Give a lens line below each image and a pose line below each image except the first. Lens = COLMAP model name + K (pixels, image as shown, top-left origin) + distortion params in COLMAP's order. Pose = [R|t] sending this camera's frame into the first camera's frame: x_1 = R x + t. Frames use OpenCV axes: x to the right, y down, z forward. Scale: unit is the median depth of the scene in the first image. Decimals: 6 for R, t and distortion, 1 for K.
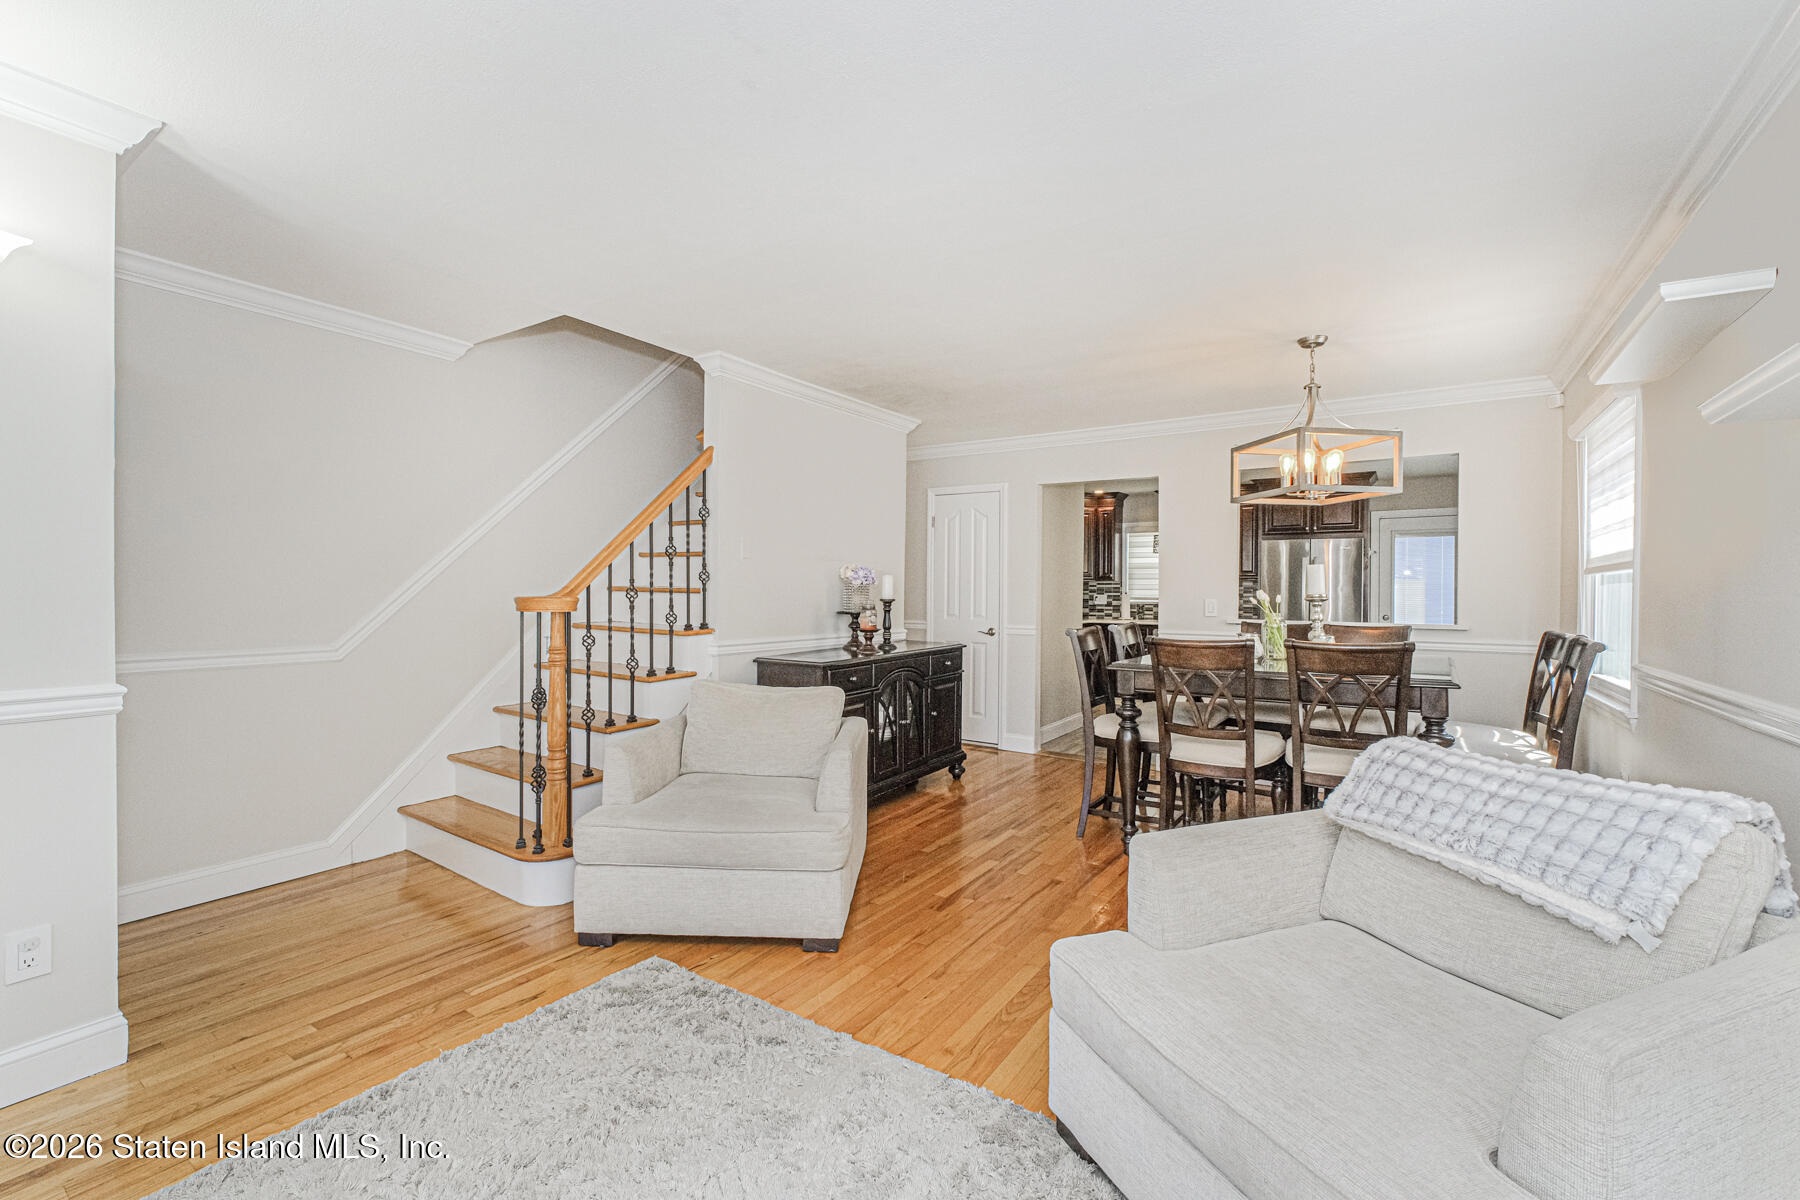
lens RADIAL K [[751.8, 0, 902.9], [0, 751.8, 597.3], [0, 0, 1]] dist [-0.001651, 0.000245]
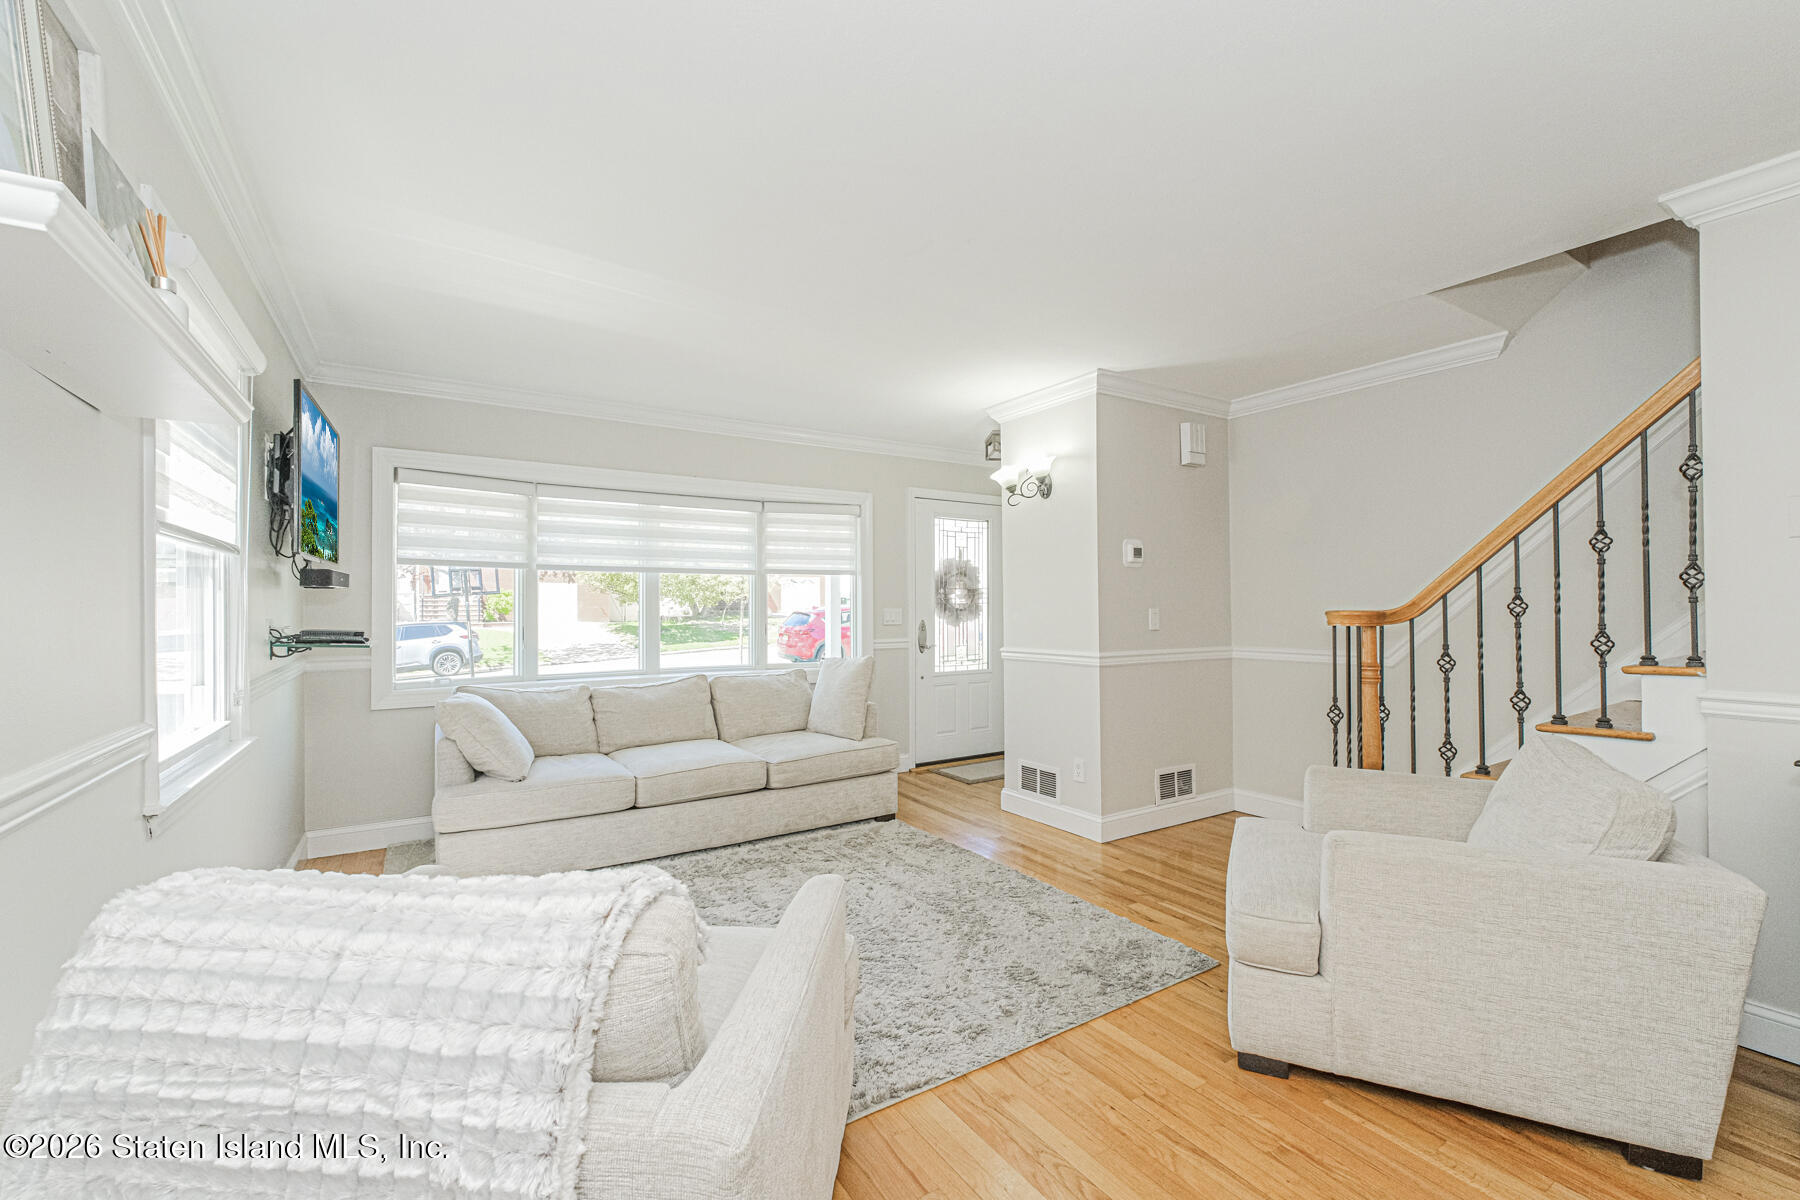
lens RADIAL K [[751.2, 0, 895.0], [0, 751.2, 601.7], [0, 0, 1]] dist [0.002079, 0.000188]
pose [[-0.404083, -0.012477, -0.914637, 0.499876], [-0.005538, 0.999922, -0.011194, 0.001711], [0.914706, 0.000541, -0.404120, 0.640996]]
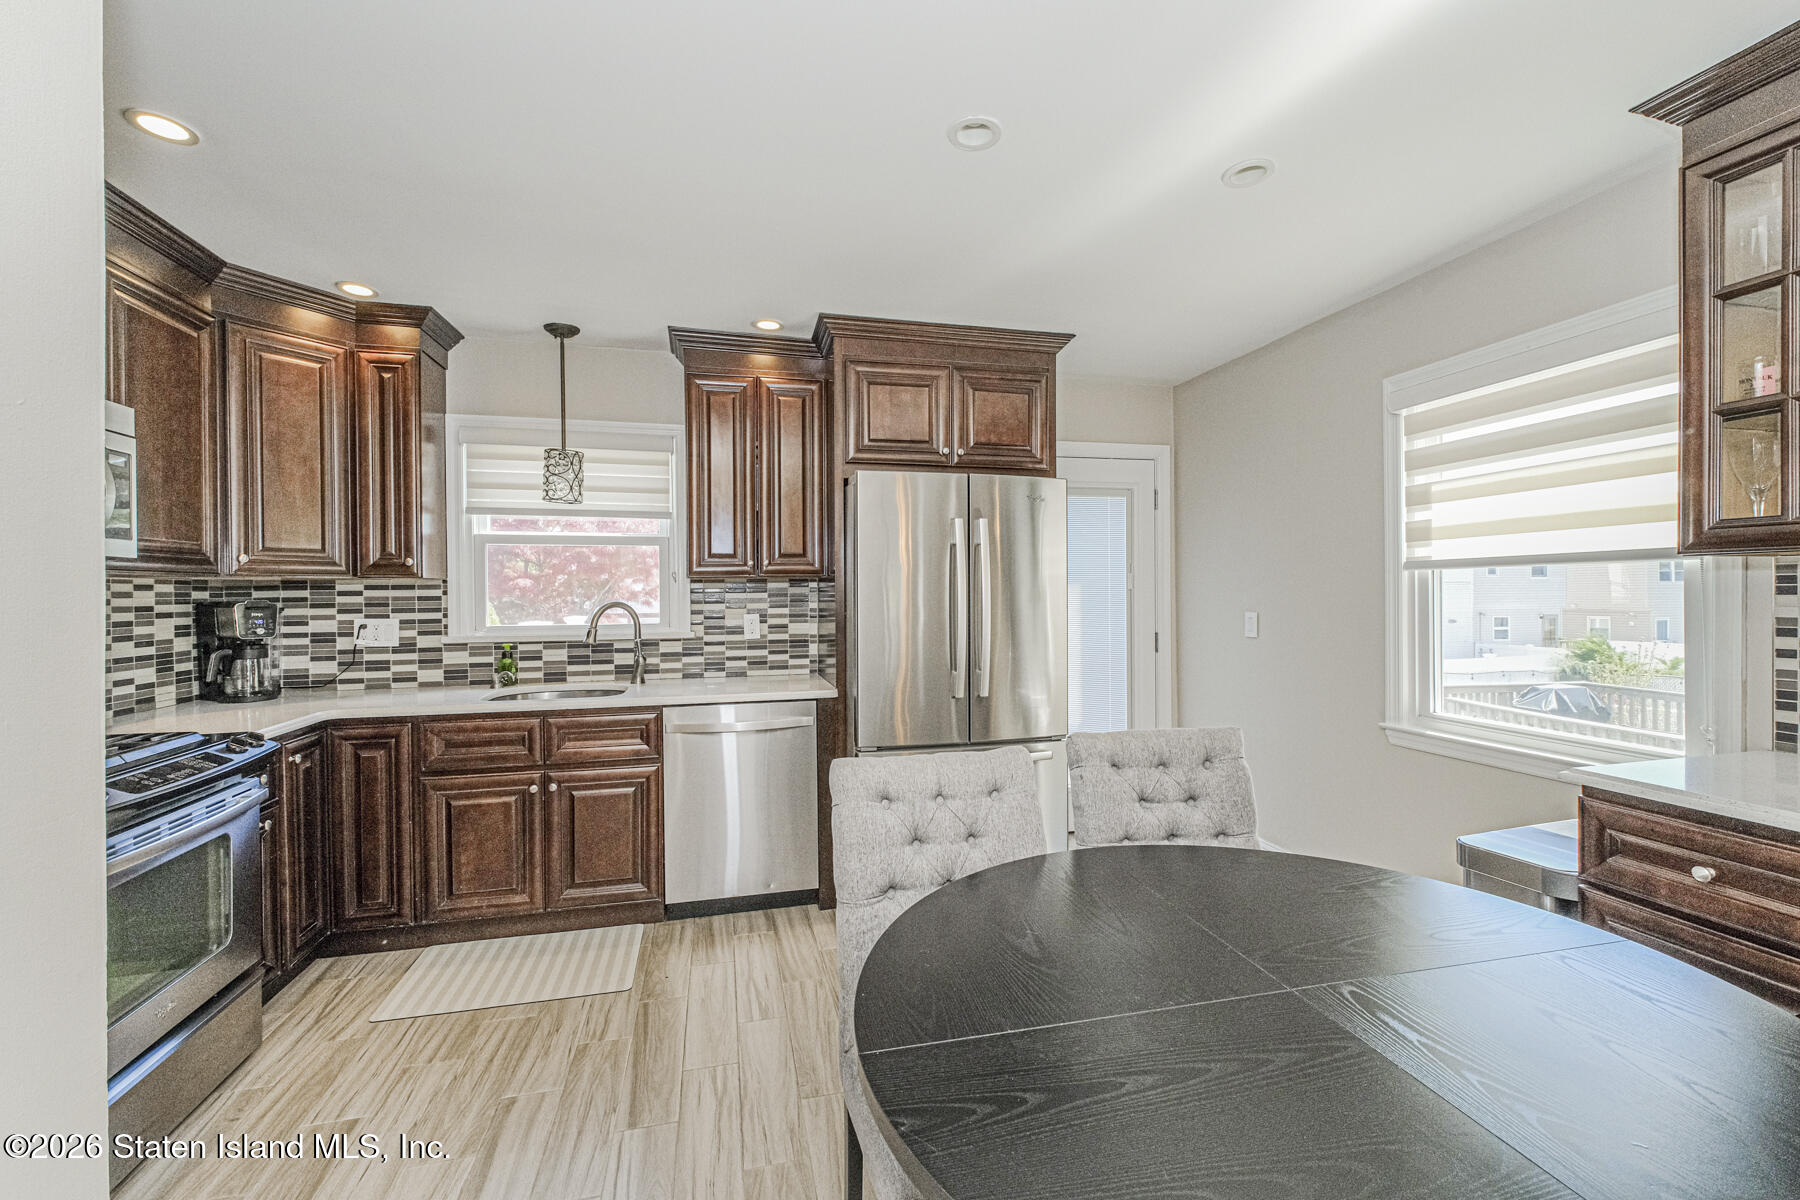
lens RADIAL K [[751.8, 0, 902.9], [0, 751.8, 597.3], [0, 0, 1]] dist [-0.001651, 0.000245]
pose [[0.675585, -0.015604, 0.737117, 0.408915], [0.016894, 0.999841, 0.005682, -0.026329], [-0.737088, 0.008614, 0.675742, 1.404746]]
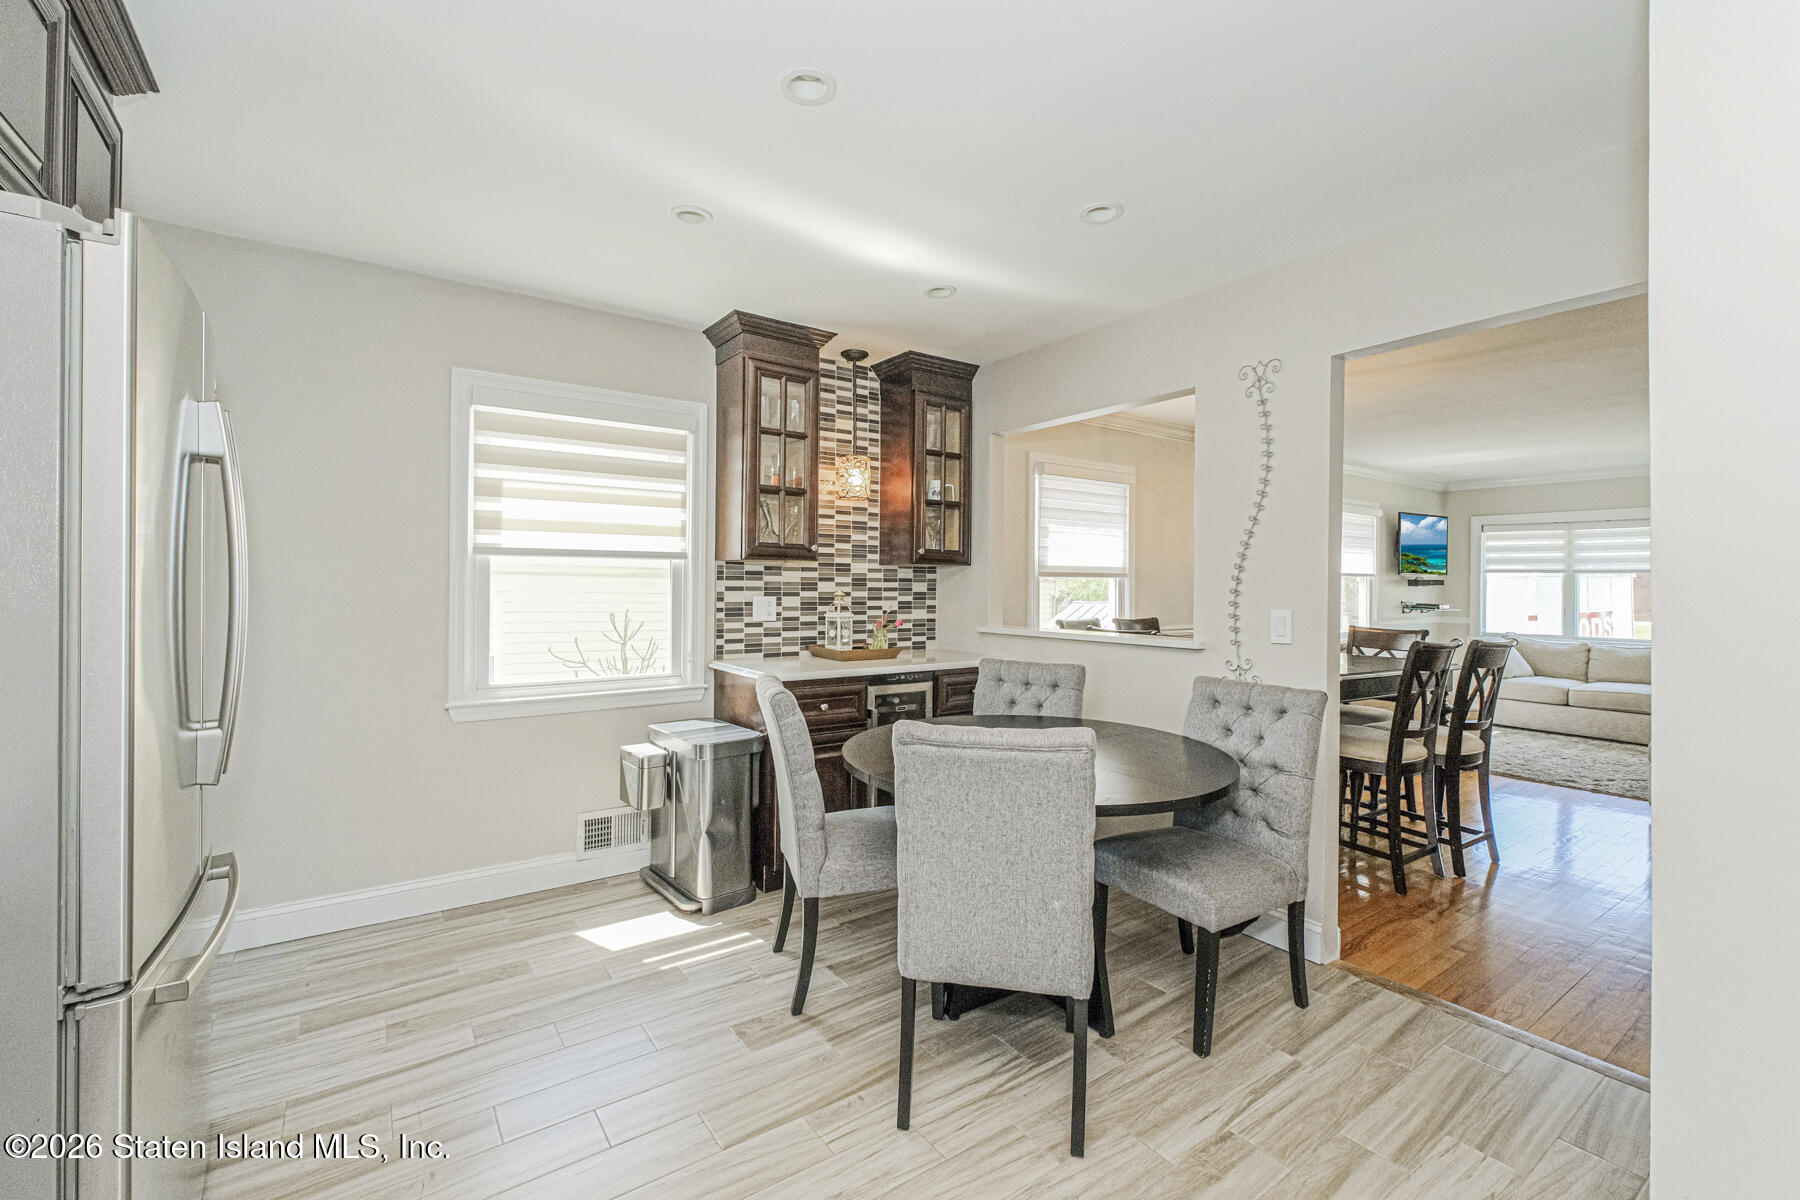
lens RADIAL K [[769.9, 0, 905.1], [0, 769.9, 584.2], [0, 0, 1]] dist [-0.000868, -0.000063]
pose [[-0.933952, -0.013245, 0.357152, 0.565290], [-0.011795, 0.999911, 0.006237, -0.020236], [-0.357203, 0.001612, -0.934025, 2.089229]]
